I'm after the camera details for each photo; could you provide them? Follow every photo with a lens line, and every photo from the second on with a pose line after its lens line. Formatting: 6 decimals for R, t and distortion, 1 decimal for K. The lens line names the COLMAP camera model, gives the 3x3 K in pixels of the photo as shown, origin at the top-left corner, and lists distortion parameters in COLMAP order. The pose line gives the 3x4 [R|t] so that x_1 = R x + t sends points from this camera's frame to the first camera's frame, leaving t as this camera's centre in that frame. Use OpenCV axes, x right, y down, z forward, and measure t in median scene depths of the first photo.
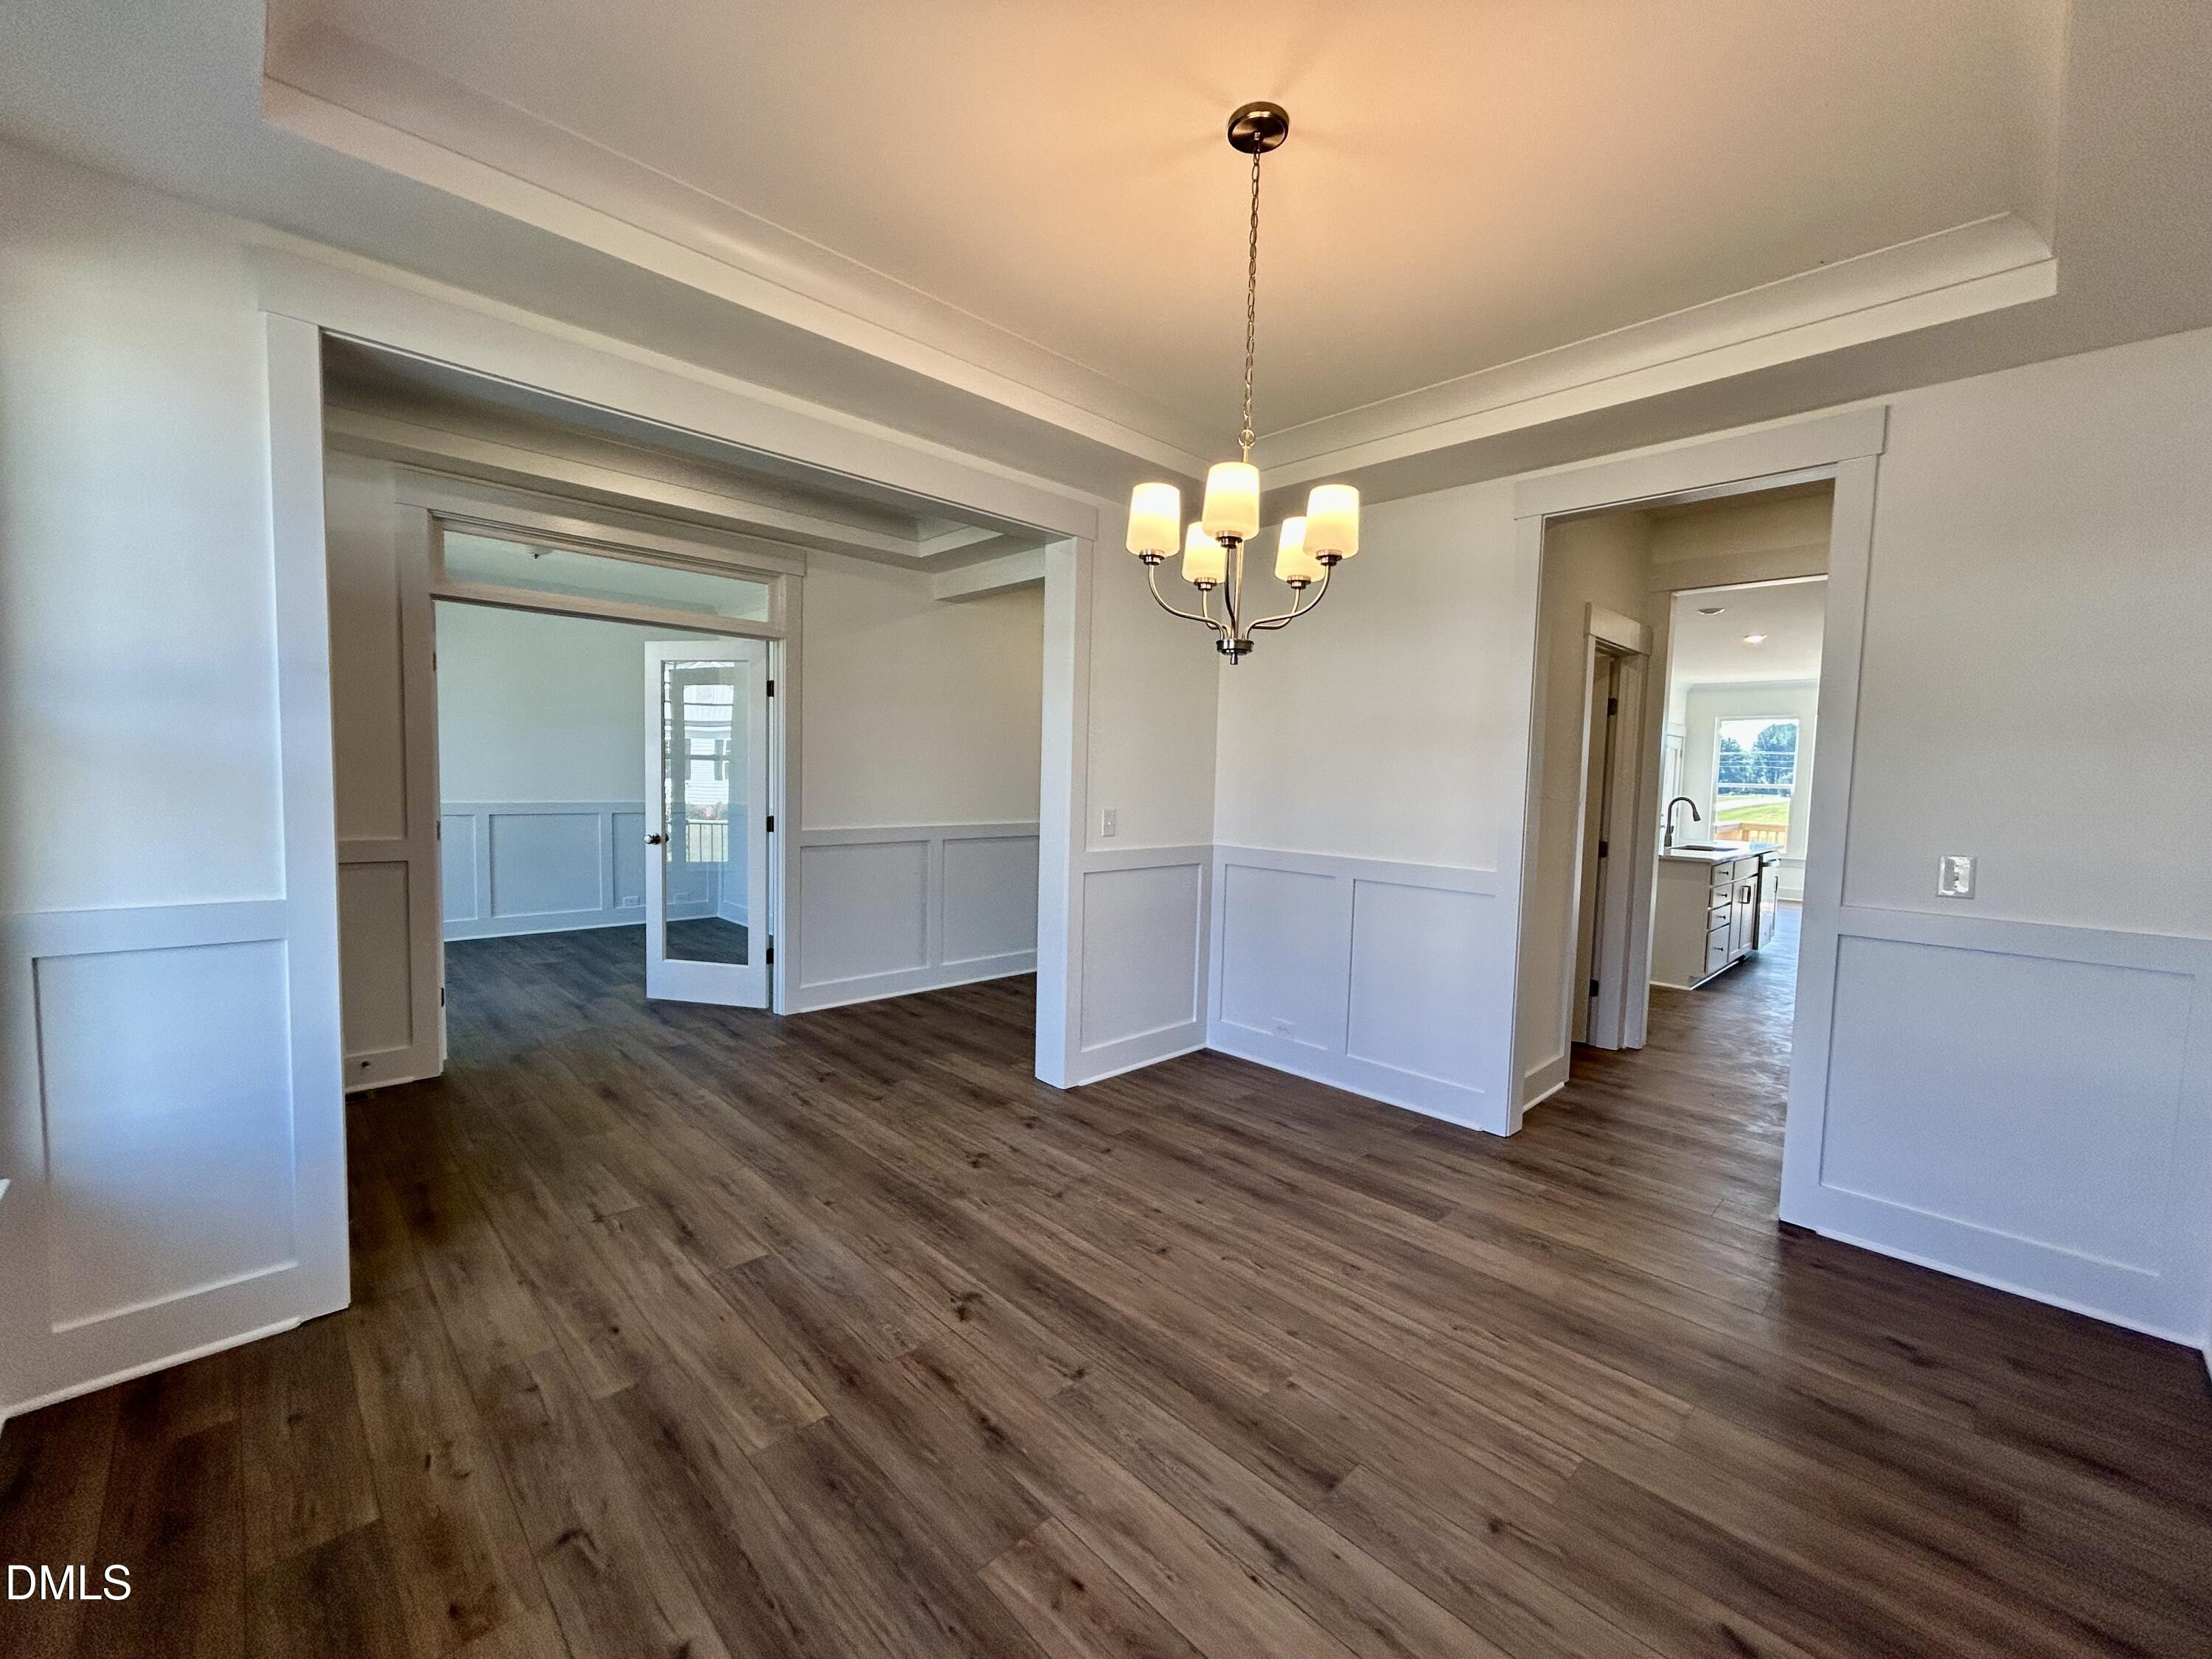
lens RADIAL K [[896.3, 0, 1106.0], [0, 896.3, 829.5], [0, 0, 1]] dist [0.001470, 0.000436]
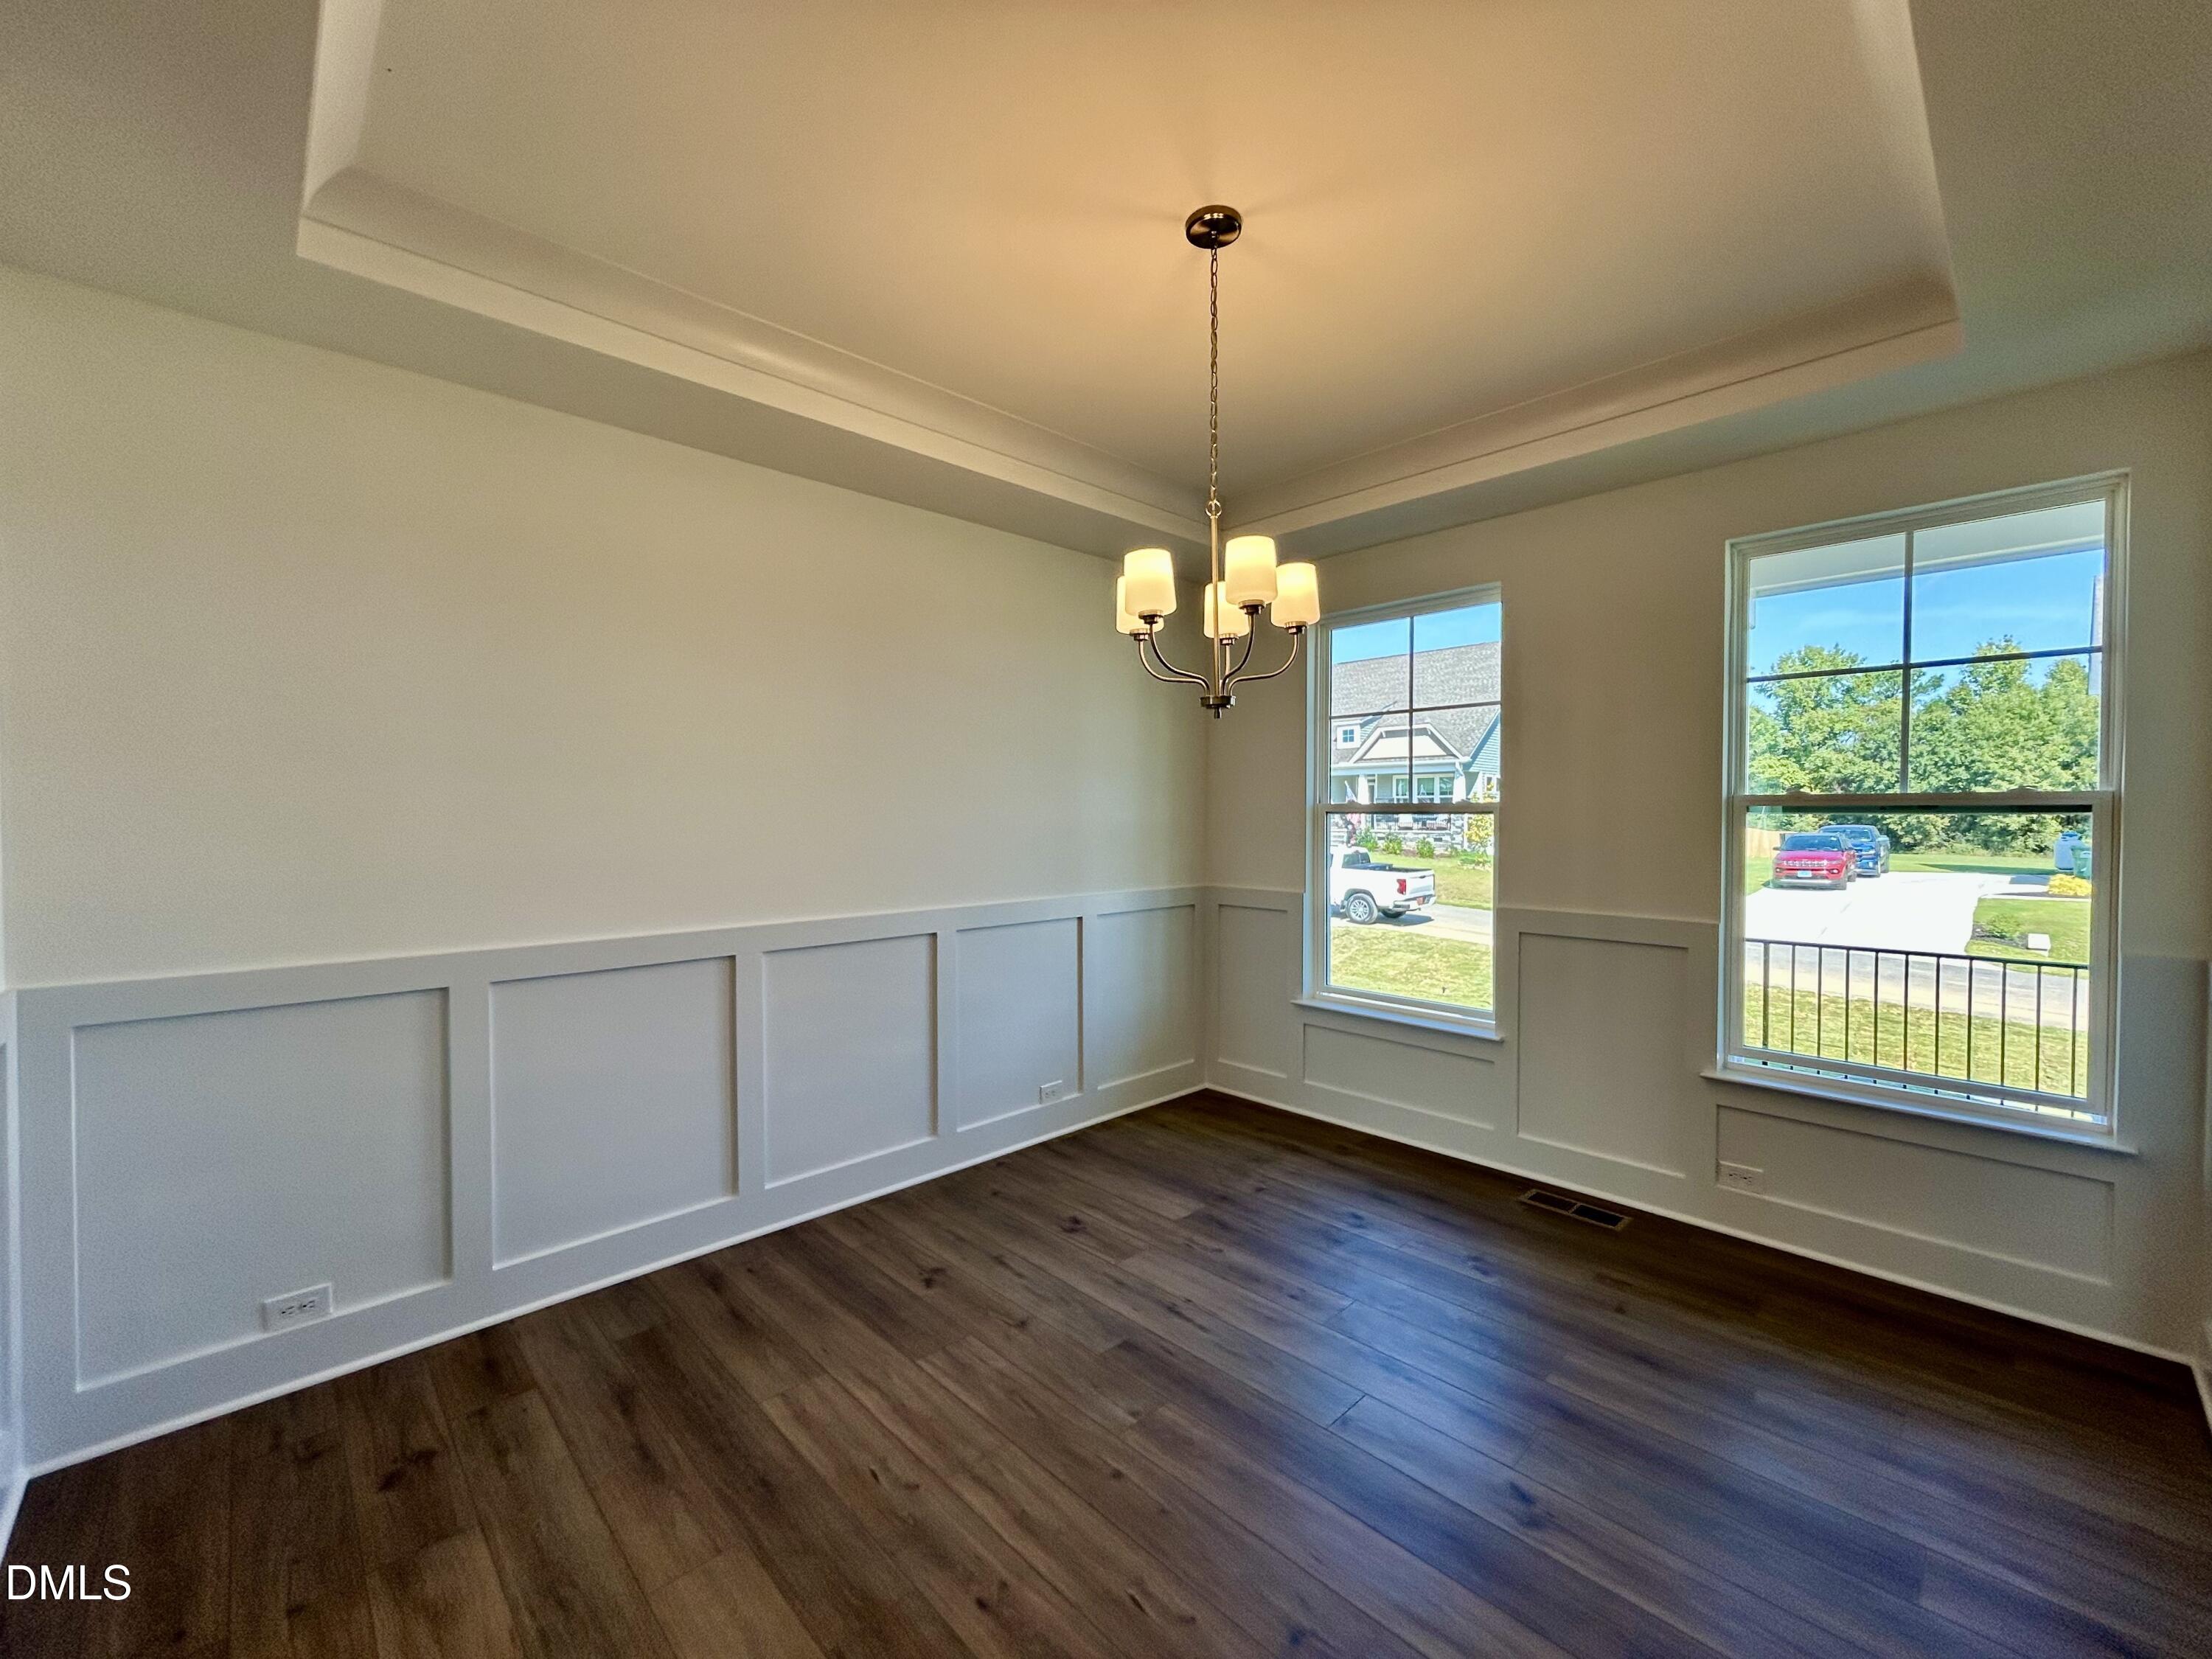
lens RADIAL K [[896.3, 0, 1106.0], [0, 896.3, 829.5], [0, 0, 1]] dist [0.001470, 0.000436]
pose [[-0.999642, -0.025865, 0.006844, 0.270017], [-0.025153, 0.995699, 0.089172, -0.147097], [-0.009121, 0.088968, -0.995993, 2.113667]]
